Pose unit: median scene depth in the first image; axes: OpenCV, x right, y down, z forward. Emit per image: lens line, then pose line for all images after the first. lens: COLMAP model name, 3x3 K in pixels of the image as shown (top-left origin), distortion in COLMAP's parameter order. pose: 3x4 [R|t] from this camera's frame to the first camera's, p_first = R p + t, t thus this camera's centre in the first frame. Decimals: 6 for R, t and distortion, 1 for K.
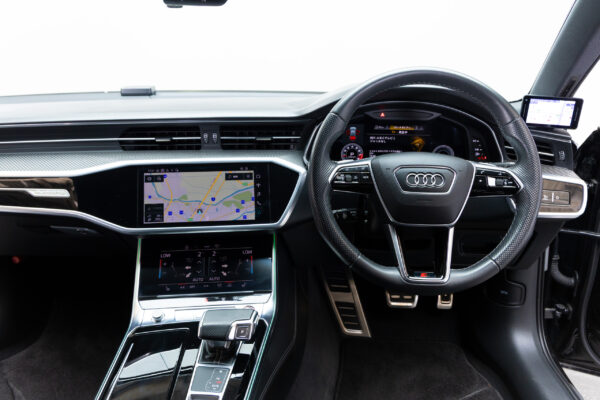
lens RADIAL K [[486.0, 0, 301.5], [0, 486.0, 199.1], [0, 0, 1]] dist [0.012724, 0.020867]
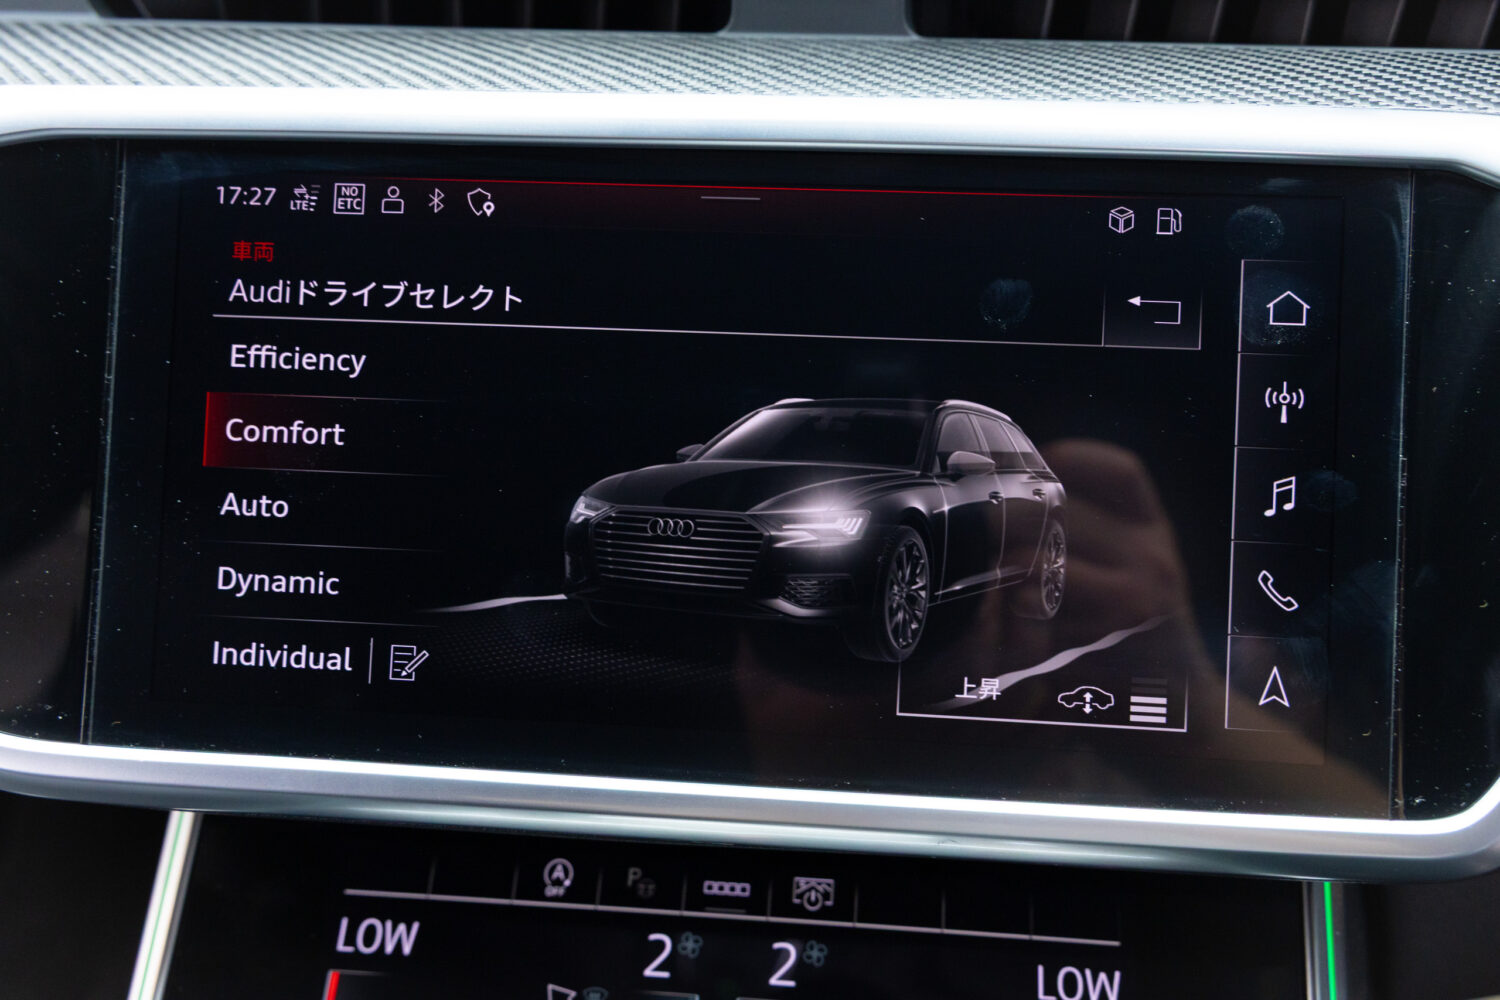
lens RADIAL K [[1503.5, 0, 750.2], [0, 1503.5, 504.2], [0, 0, 1]] dist [0.002394, 0.000000]
pose [[0.980898, 0.085098, -0.174924, -0.135302], [-0.062308, 0.989305, 0.131885, -0.039712], [0.184276, -0.118466, 0.975709, 0.669096]]
